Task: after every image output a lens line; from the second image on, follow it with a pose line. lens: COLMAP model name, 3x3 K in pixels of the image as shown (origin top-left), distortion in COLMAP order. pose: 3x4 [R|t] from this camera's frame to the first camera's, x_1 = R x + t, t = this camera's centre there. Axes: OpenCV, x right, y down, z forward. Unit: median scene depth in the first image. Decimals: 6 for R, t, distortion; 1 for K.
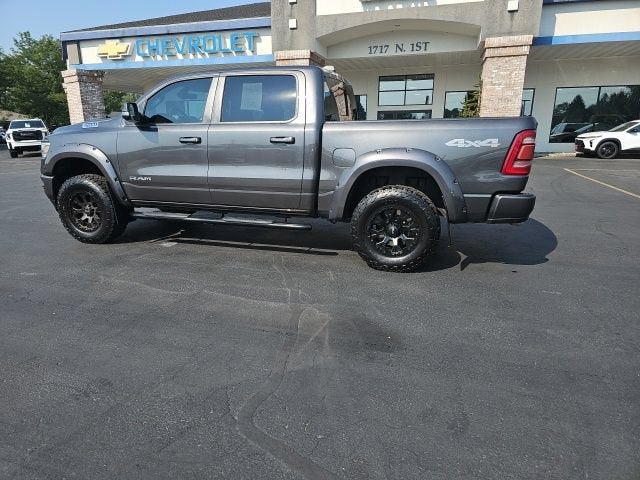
lens RADIAL K [[416.9, 0, 311.0], [0, 416.9, 243.7], [0, 0, 1]] dist [0.057139, -0.044750]
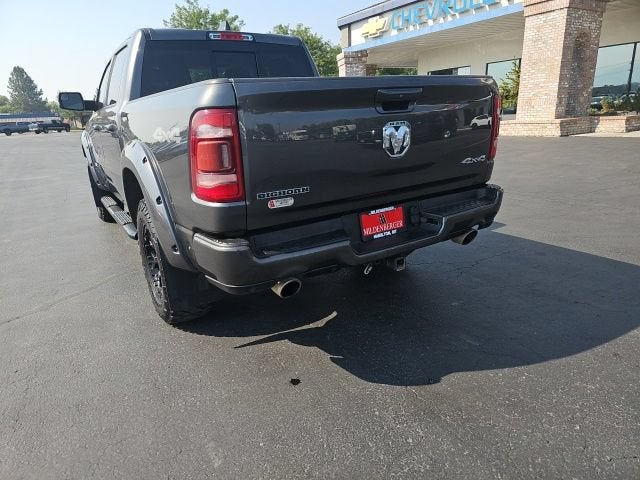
lens RADIAL K [[416.9, 0, 313.8], [0, 416.9, 243.7], [0, 0, 1]] dist [0.057139, -0.044750]
pose [[0.758765, 0.162763, -0.630701, 0.216147], [-0.123888, 0.986663, 0.105582, -0.043132], [0.639475, -0.001976, 0.768810, 0.166807]]
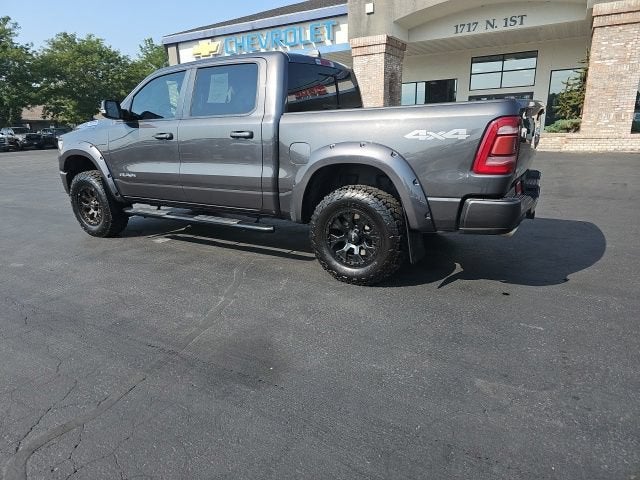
lens RADIAL K [[416.9, 0, 310.2], [0, 416.9, 243.3], [0, 0, 1]] dist [0.057139, -0.044750]
pose [[0.970639, 0.040979, -0.237025, 0.083340], [-0.036262, 0.999049, 0.024227, -0.009710], [0.237792, -0.014920, 0.971201, 0.036325]]
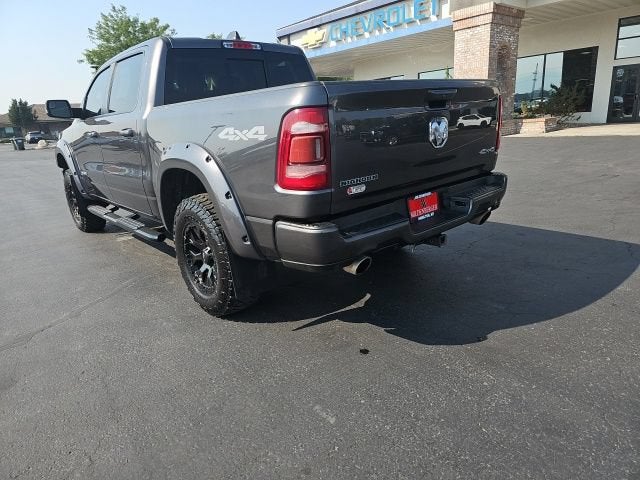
lens RADIAL K [[416.9, 0, 316.9], [0, 416.9, 235.9], [0, 0, 1]] dist [0.057139, -0.044750]
pose [[0.851630, 0.093765, -0.515689, 0.191838], [-0.075407, 0.995552, 0.056485, -0.032277], [0.518691, -0.009218, 0.854912, 0.128615]]
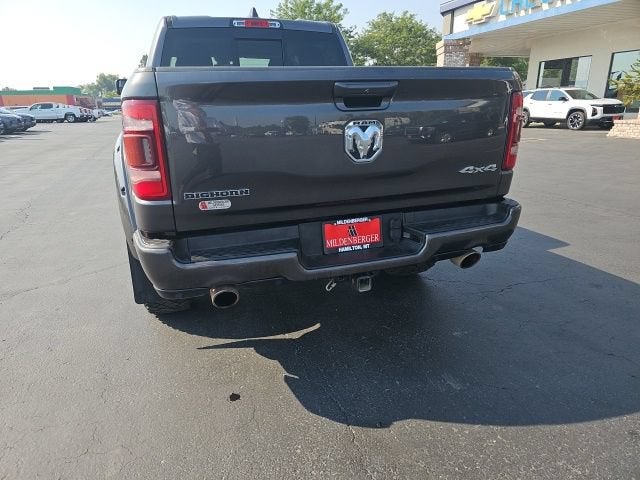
lens RADIAL K [[416.9, 0, 311.4], [0, 416.9, 243.7], [0, 0, 1]] dist [0.057139, -0.044750]
pose [[0.590073, 0.243782, -0.769665, 0.233422], [-0.191352, 0.968389, 0.160023, -0.053588], [0.784346, 0.052851, 0.618068, 0.206108]]
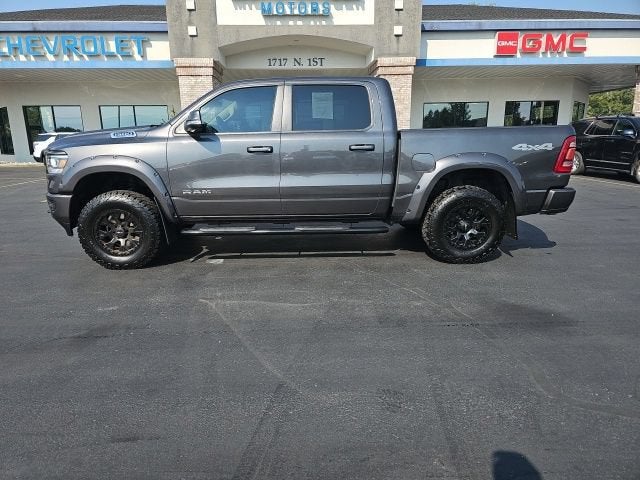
lens RADIAL K [[416.9, 0, 309.7], [0, 416.9, 240.1], [0, 0, 1]] dist [0.057139, -0.044750]
pose [[0.946753, -0.081976, 0.311349, -0.144641], [0.091245, 0.995711, -0.015295, -0.004206], [-0.308760, 0.042890, 0.950173, 0.017622]]
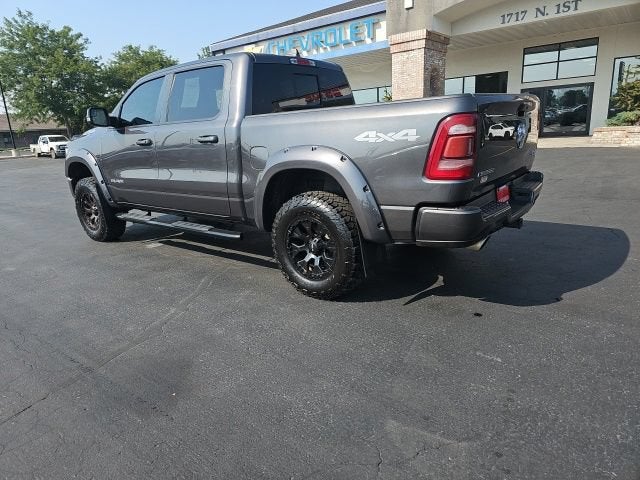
lens RADIAL K [[416.9, 0, 310.6], [0, 416.9, 236.7], [0, 0, 1]] dist [0.057139, -0.044750]
pose [[0.931421, 0.044198, -0.361249, 0.127355], [-0.041703, 0.999022, 0.014704, -0.016800], [0.361545, 0.001370, 0.932353, 0.065945]]
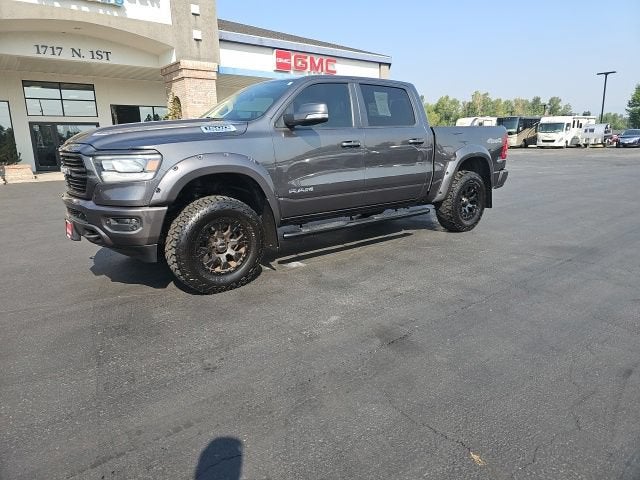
lens RADIAL K [[416.9, 0, 317.7], [0, 416.9, 233.6], [0, 0, 1]] dist [0.057139, -0.044750]
pose [[0.567648, -0.184387, 0.802357, -0.337976], [0.232046, 0.970916, 0.058956, -0.034549], [-0.789893, 0.152718, 0.593925, 0.148572]]
